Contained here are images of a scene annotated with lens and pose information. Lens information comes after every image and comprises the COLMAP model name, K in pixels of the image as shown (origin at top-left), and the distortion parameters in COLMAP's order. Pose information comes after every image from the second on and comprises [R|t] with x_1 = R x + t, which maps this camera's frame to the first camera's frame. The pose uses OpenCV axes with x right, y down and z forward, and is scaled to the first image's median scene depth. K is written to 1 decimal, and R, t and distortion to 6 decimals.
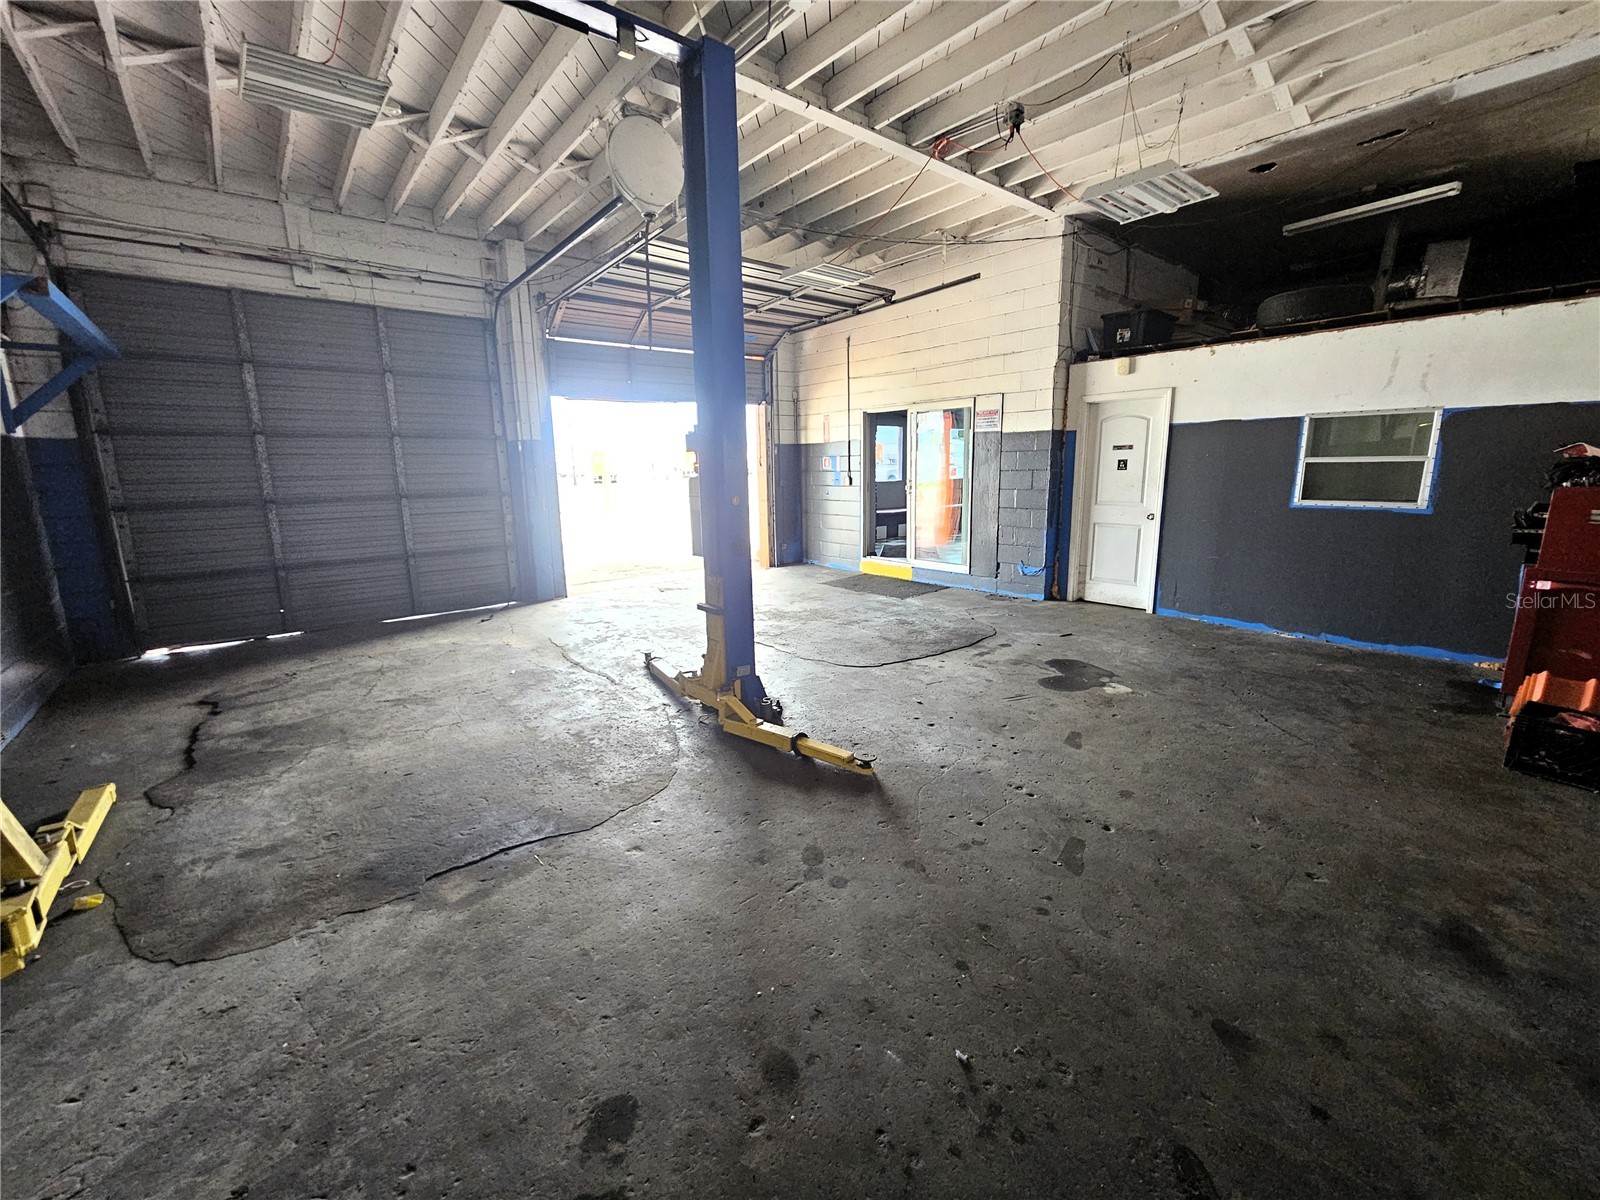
lens RADIAL K [[660.4, 0, 798.9], [0, 660.4, 596.0], [0, 0, 1]] dist [-0.003245, 0.001354]
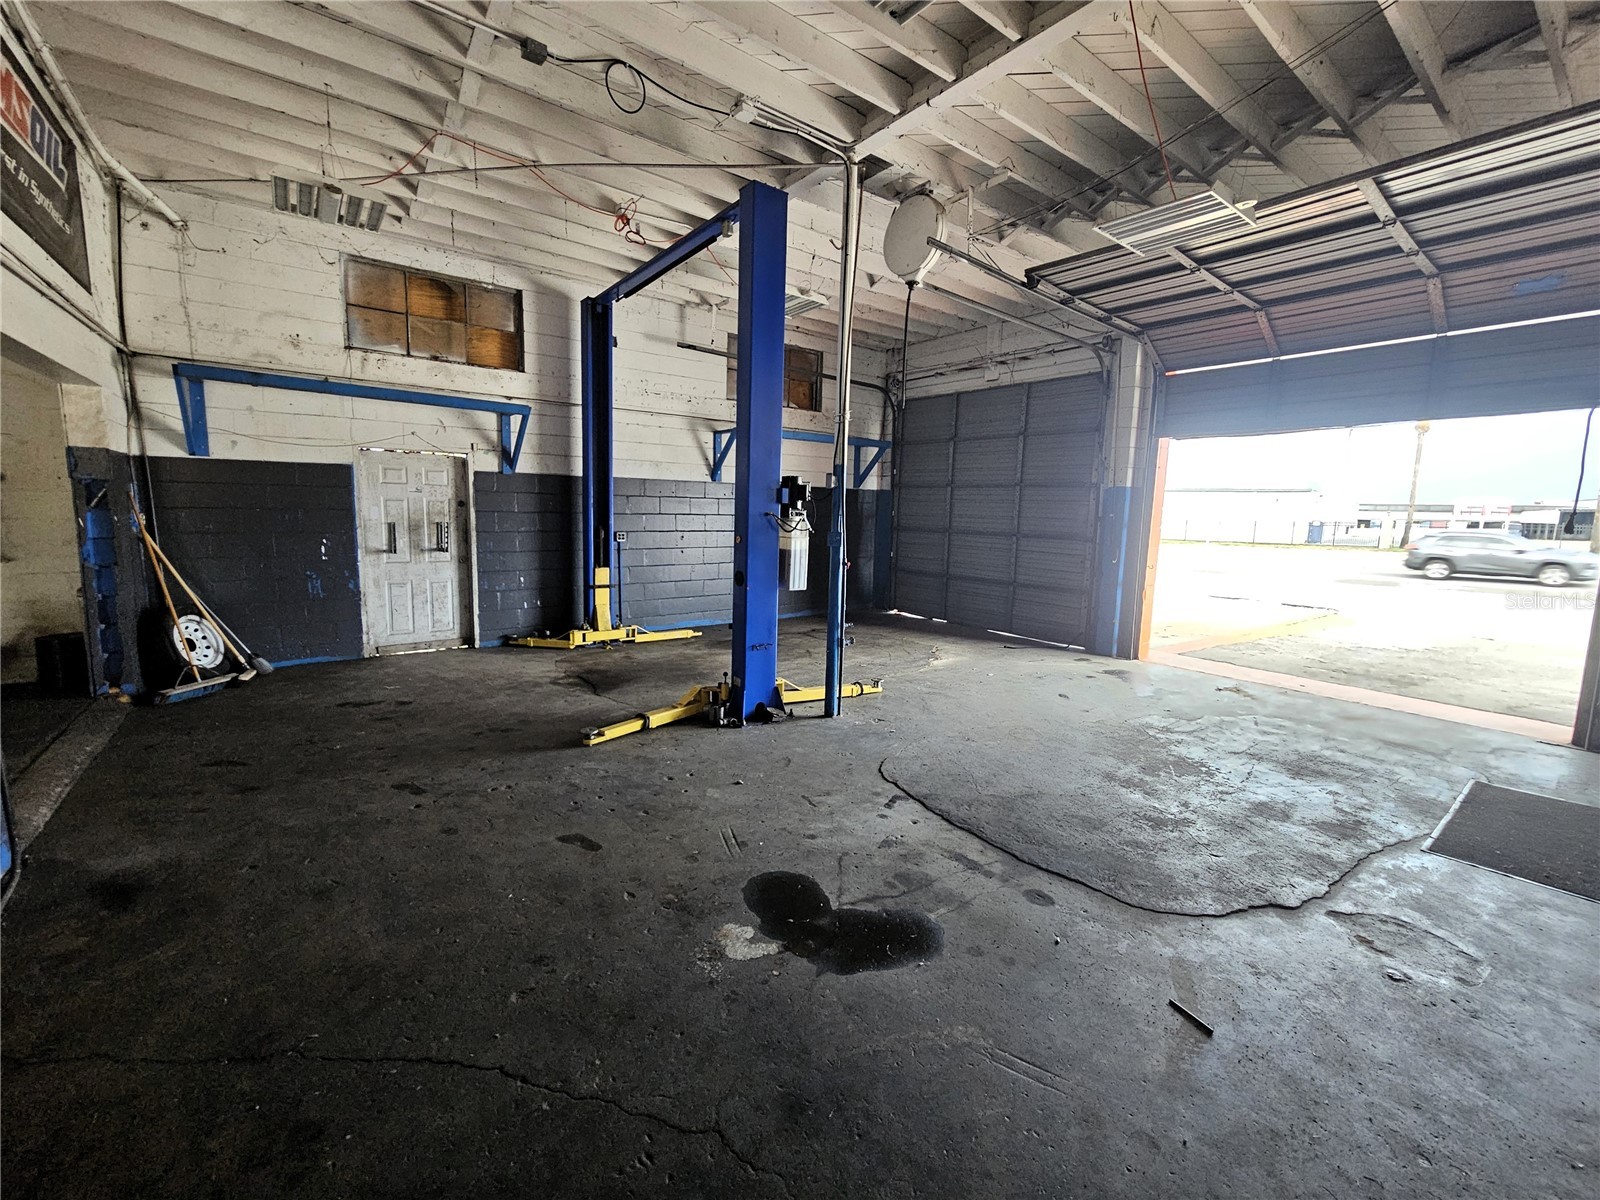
lens RADIAL K [[660.4, 0, 800.2], [0, 660.4, 595.6], [0, 0, 1]] dist [-0.003245, 0.001354]
pose [[-0.042306, 0.152154, -0.987451, 0.821679], [-0.216075, 0.963552, 0.157729, -0.192081], [0.975460, 0.220036, -0.007887, 0.837048]]
